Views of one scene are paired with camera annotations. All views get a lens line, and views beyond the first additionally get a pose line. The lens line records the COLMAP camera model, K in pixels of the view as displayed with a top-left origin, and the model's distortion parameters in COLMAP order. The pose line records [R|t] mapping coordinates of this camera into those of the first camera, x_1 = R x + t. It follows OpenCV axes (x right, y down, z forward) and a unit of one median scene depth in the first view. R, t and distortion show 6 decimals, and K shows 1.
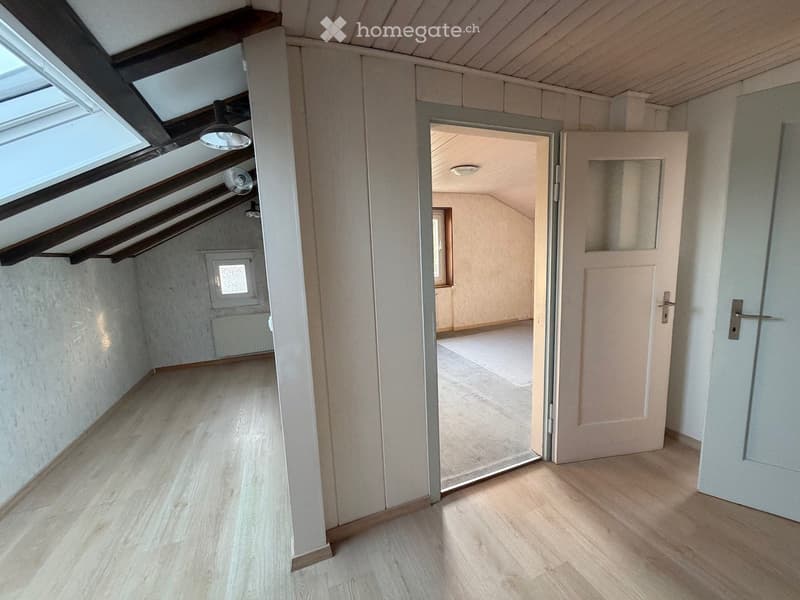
lens RADIAL K [[321.5, 0, 400.6], [0, 321.5, 299.6], [0, 0, 1]] dist [0.003844, 0.000998]
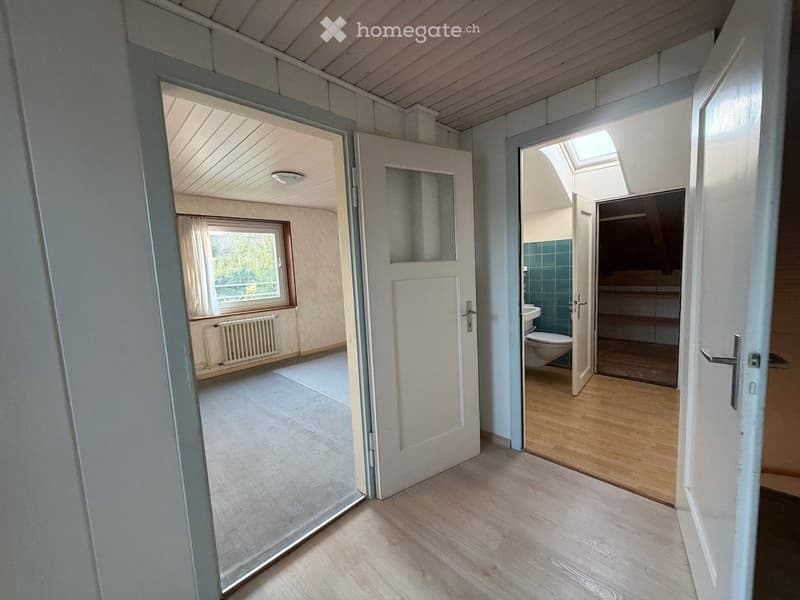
lens RADIAL K [[321.5, 0, 399.6], [0, 321.5, 299.4], [0, 0, 1]] dist [0.003844, 0.000998]
pose [[0.922941, -0.042086, 0.382634, 0.220600], [0.066308, 0.996529, -0.050330, 0.007167], [-0.379187, 0.071823, 0.922528, 0.126148]]
